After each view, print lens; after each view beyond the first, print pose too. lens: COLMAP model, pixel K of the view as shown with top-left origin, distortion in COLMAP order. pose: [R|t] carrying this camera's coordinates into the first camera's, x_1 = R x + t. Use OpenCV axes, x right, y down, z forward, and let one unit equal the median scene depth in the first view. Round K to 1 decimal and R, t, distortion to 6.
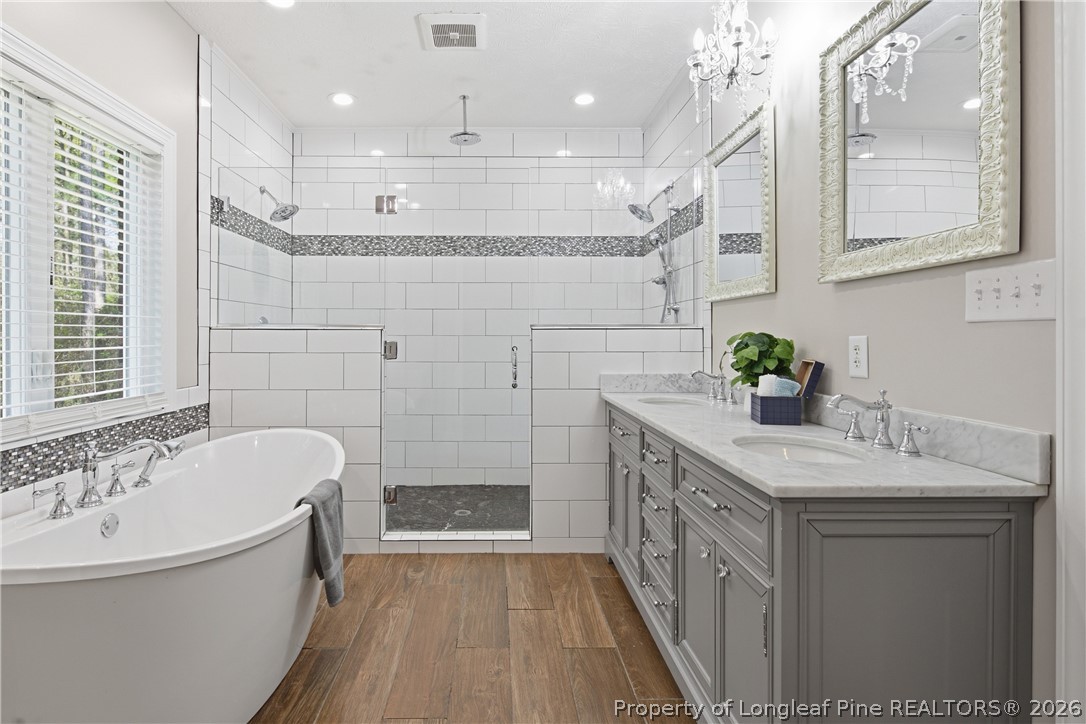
lens RADIAL K [[553.8, 0, 549.5], [0, 553.8, 347.5], [0, 0, 1]] dist [-0.003792, -0.001905]
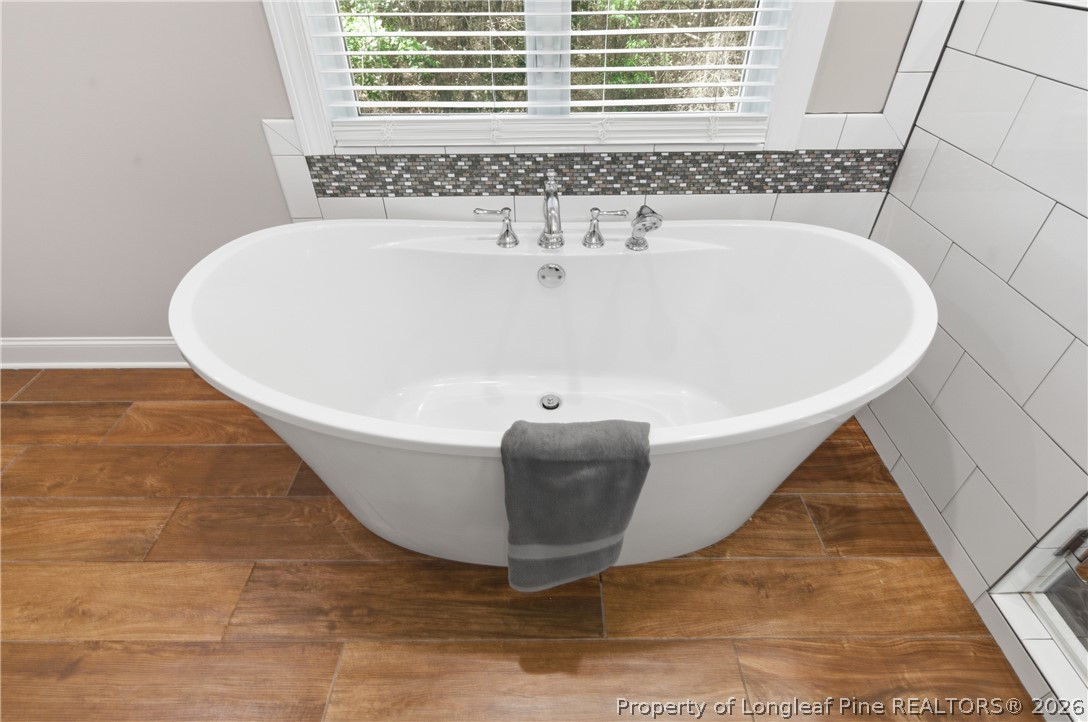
lens RADIAL K [[531.2, 0, 545.5], [0, 531.2, 325.3], [0, 0, 1]] dist [0.000305, 0.000184]
pose [[-0.093465, 0.596830, -0.796905, -0.089449], [-0.012584, 0.799637, 0.600352, -0.094126], [0.995543, 0.066140, -0.067227, 0.935276]]
